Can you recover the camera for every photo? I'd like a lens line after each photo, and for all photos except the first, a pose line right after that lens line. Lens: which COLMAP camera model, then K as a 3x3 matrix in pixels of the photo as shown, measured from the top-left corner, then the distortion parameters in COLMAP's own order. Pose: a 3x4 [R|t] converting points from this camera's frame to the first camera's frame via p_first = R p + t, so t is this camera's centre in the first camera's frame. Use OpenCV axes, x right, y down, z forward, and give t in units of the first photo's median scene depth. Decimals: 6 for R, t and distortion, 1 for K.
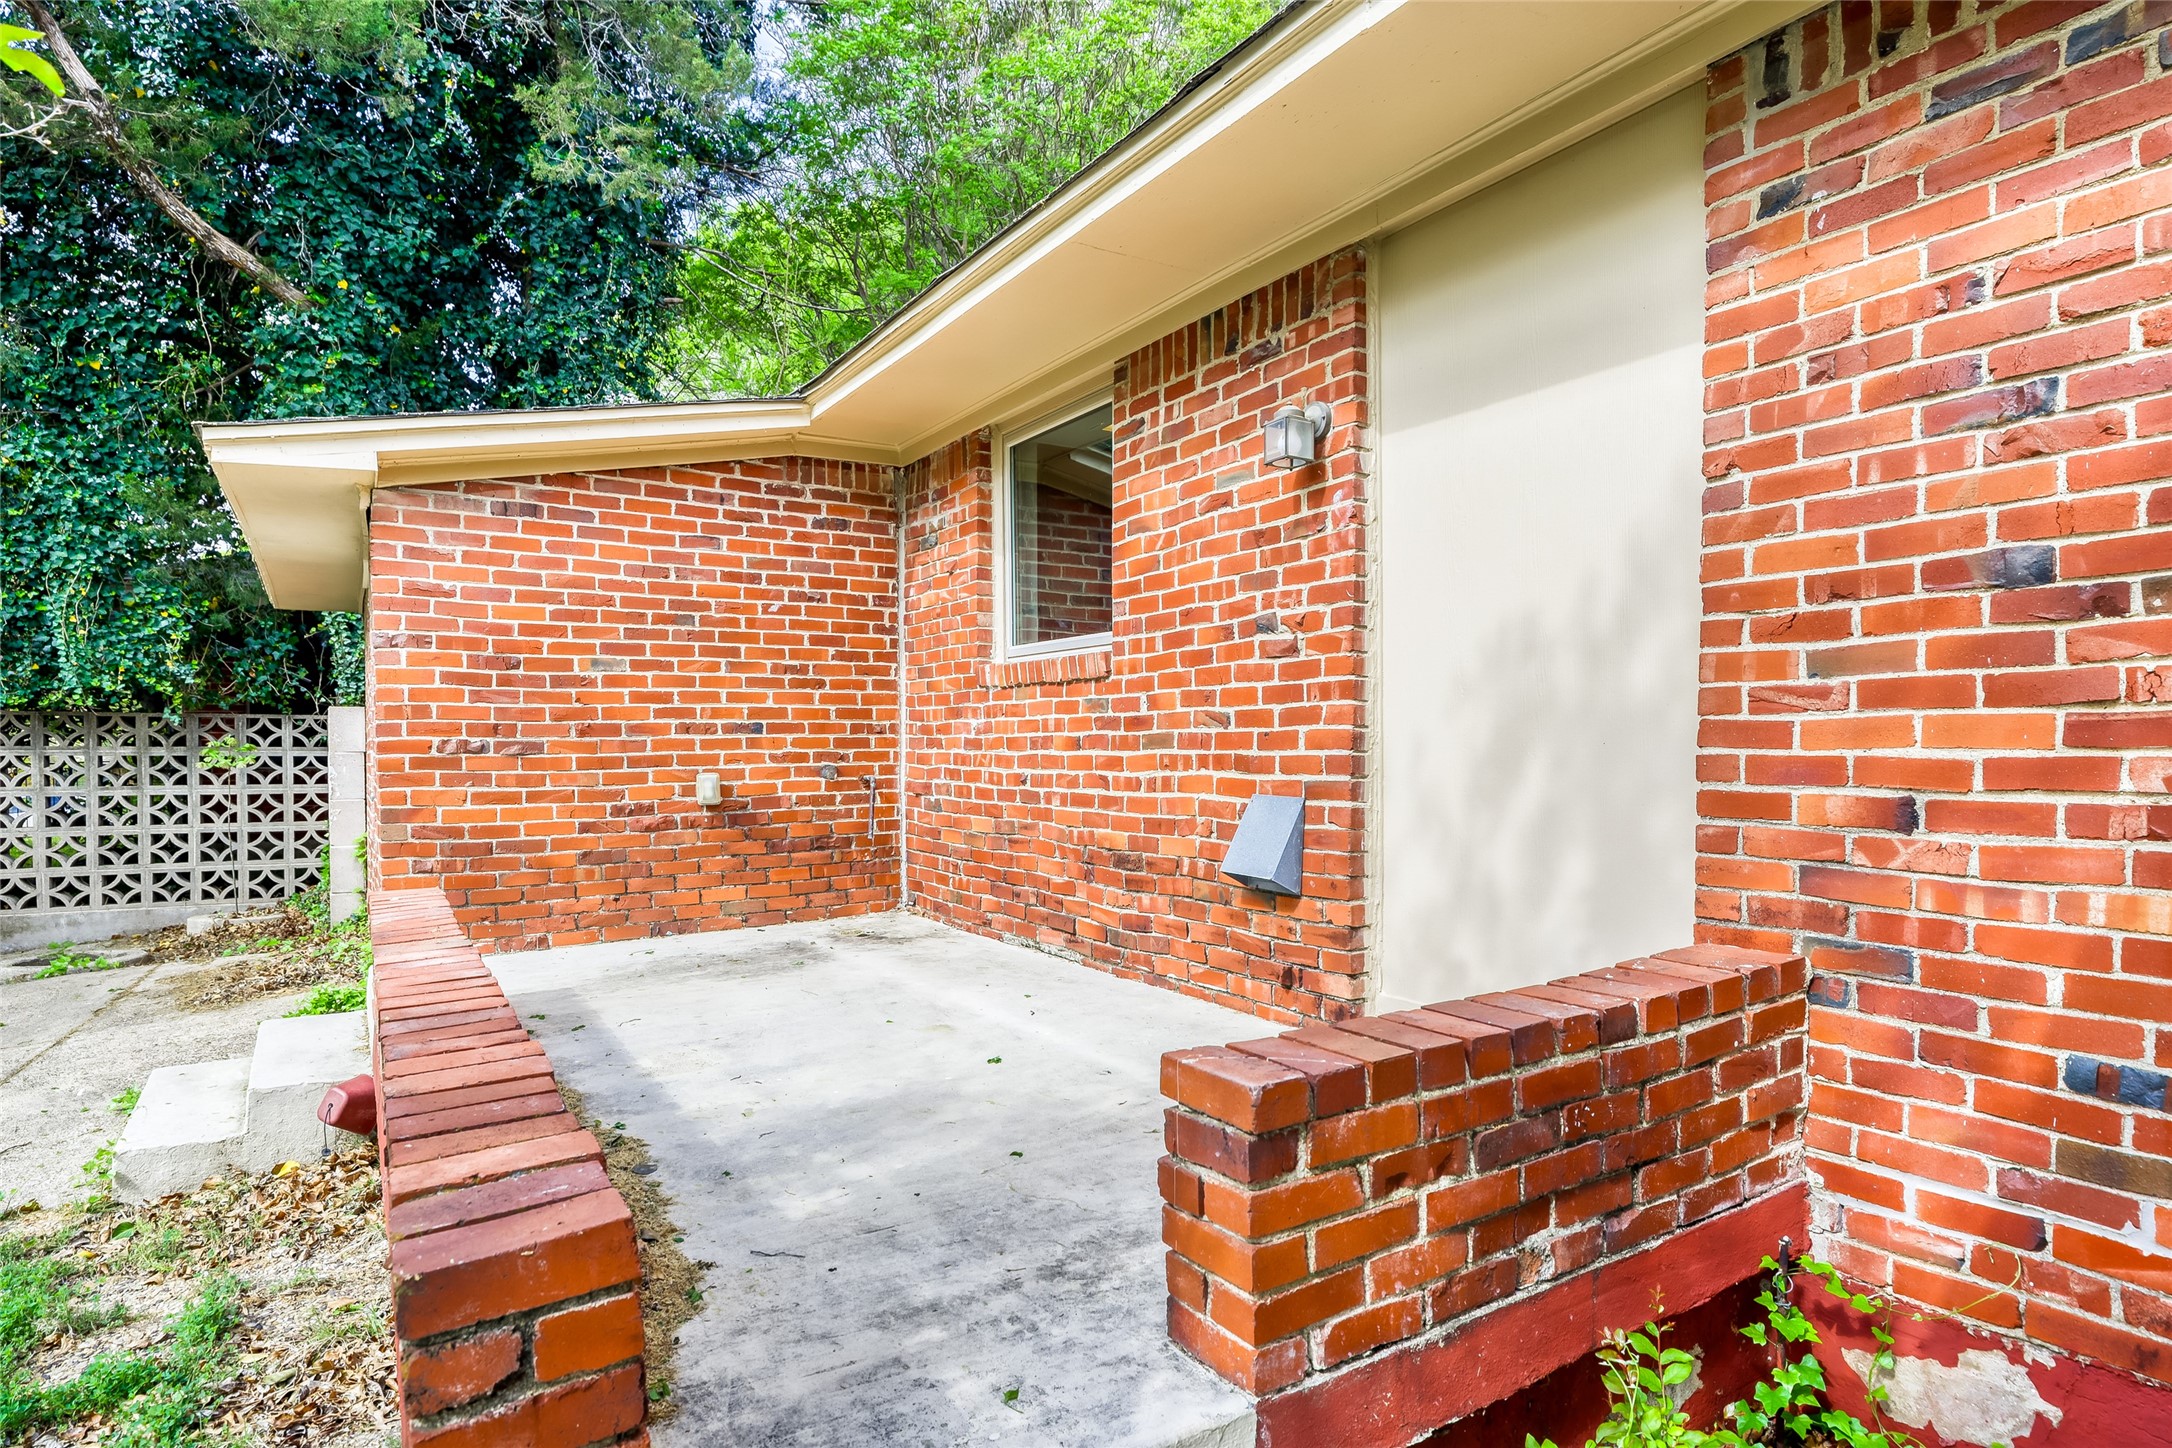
lens RADIAL K [[1206.7, 0, 1148.7], [0, 1206.7, 768.9], [0, 0, 1]] dist [-0.000293, 0.000264]
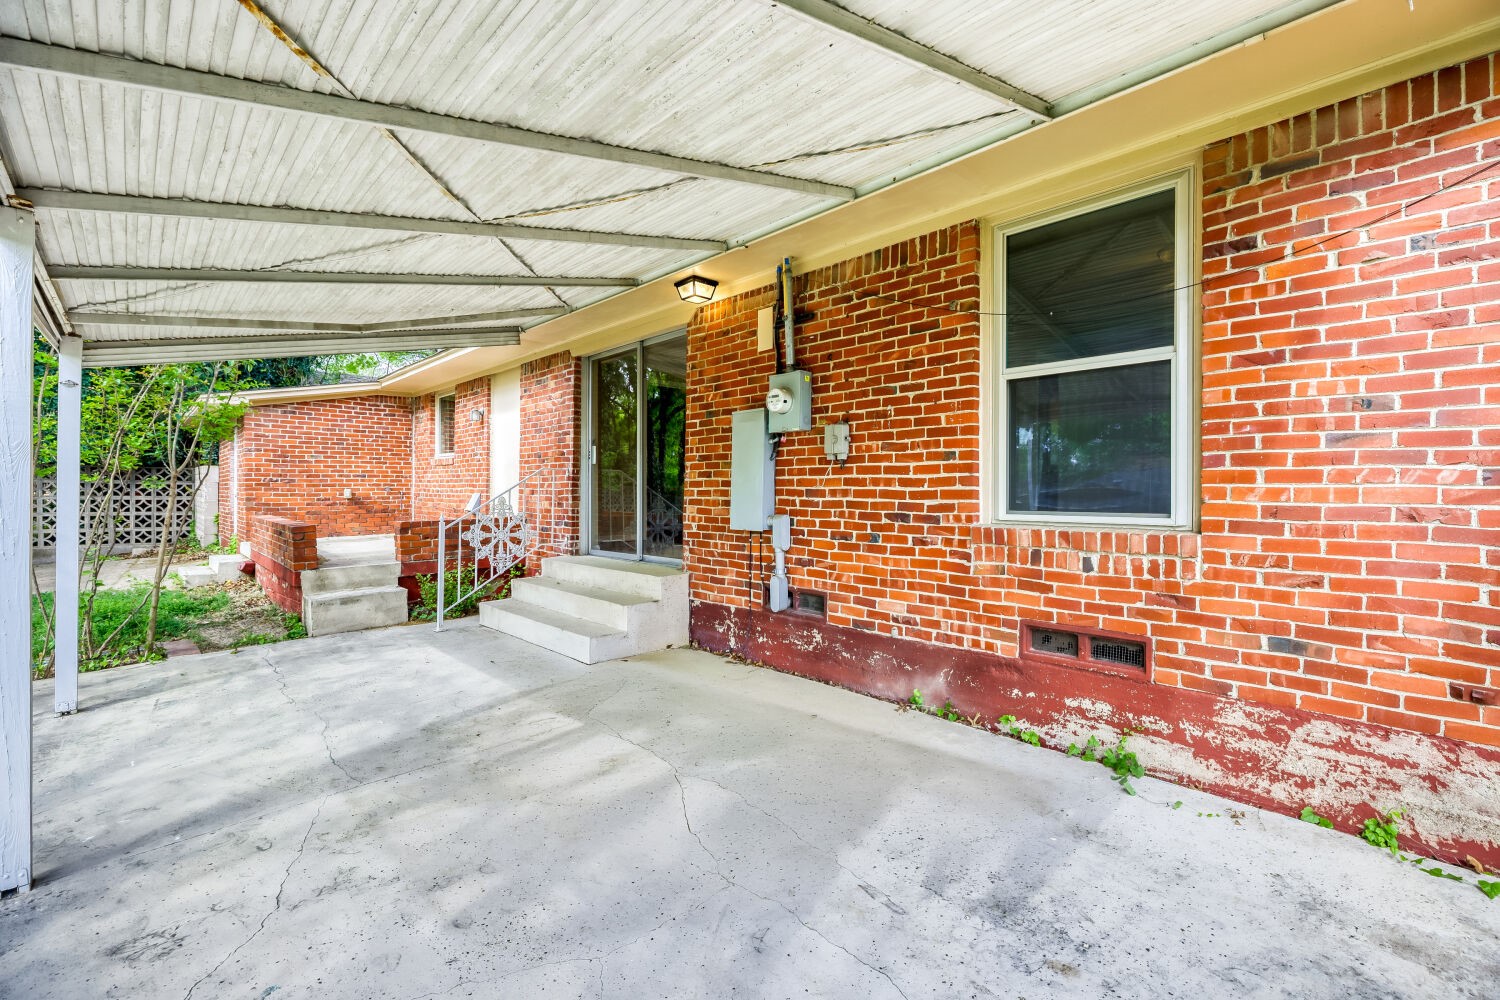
lens RADIAL K [[672.5, 0, 743.2], [0, 672.5, 492.7], [0, 0, 1]] dist [0.004236, 0.000666]
pose [[0.990235, 0.010844, 0.138982, 0.469299], [-0.008930, 0.999857, -0.014391, 0.031052], [-0.139118, 0.013009, 0.990190, -1.021566]]
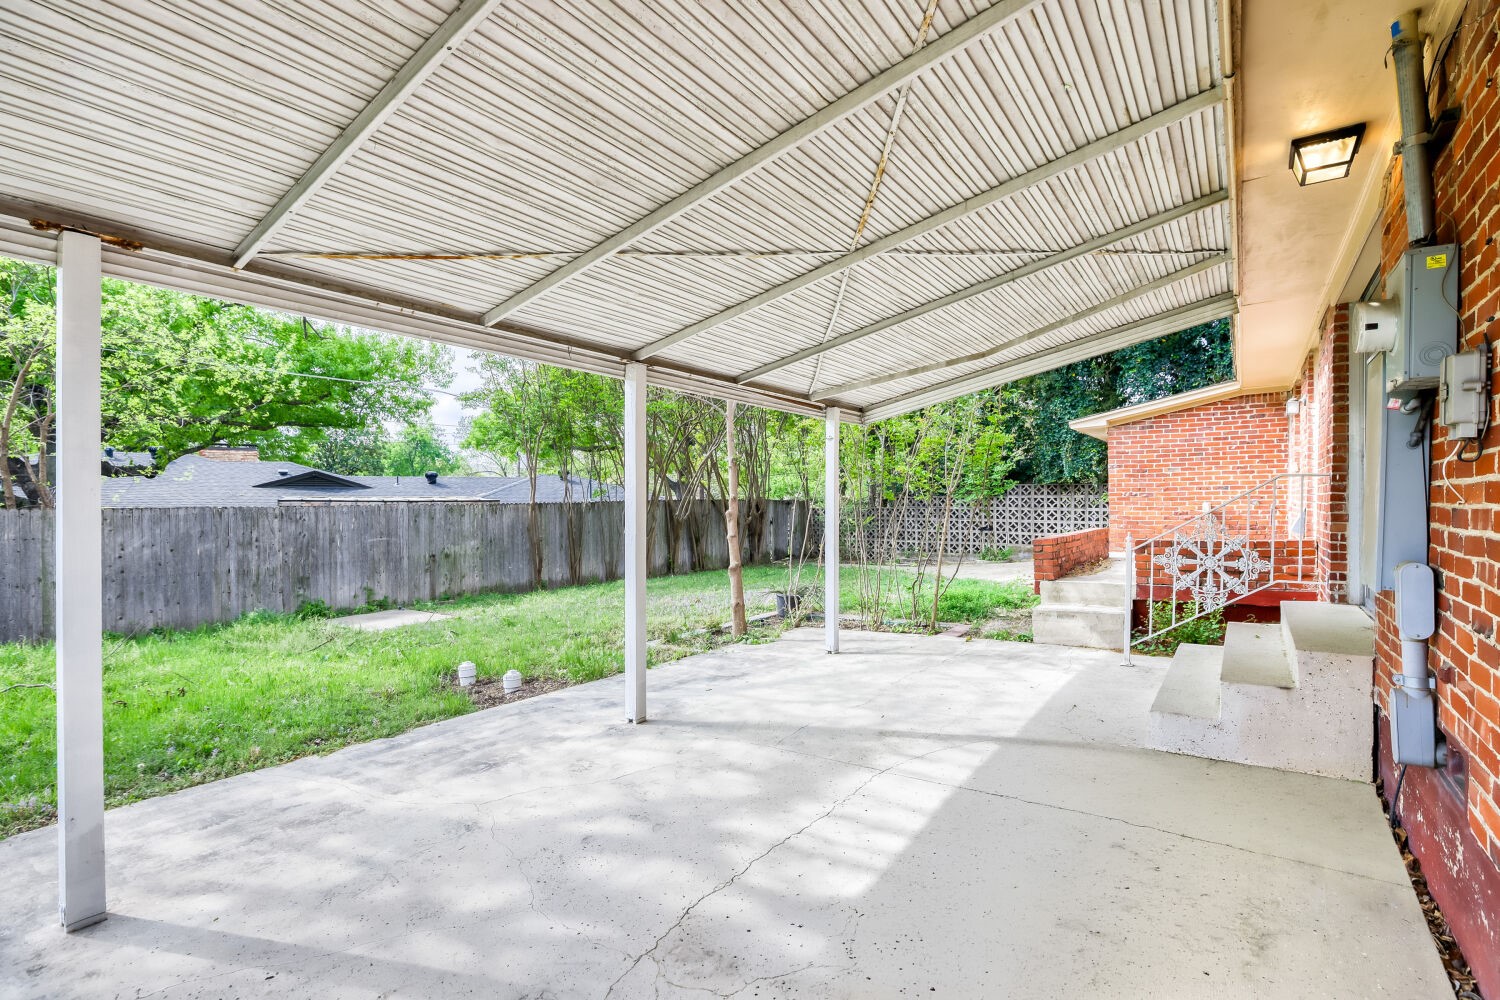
lens RADIAL K [[672.5, 0, 758.3], [0, 672.5, 504.3], [0, 0, 1]] dist [0.004236, 0.000666]
pose [[0.361397, 0.007893, -0.932379, 0.844014], [-0.012141, 0.999919, 0.003759, 0.015841], [0.932333, 0.009961, 0.361464, -0.718903]]
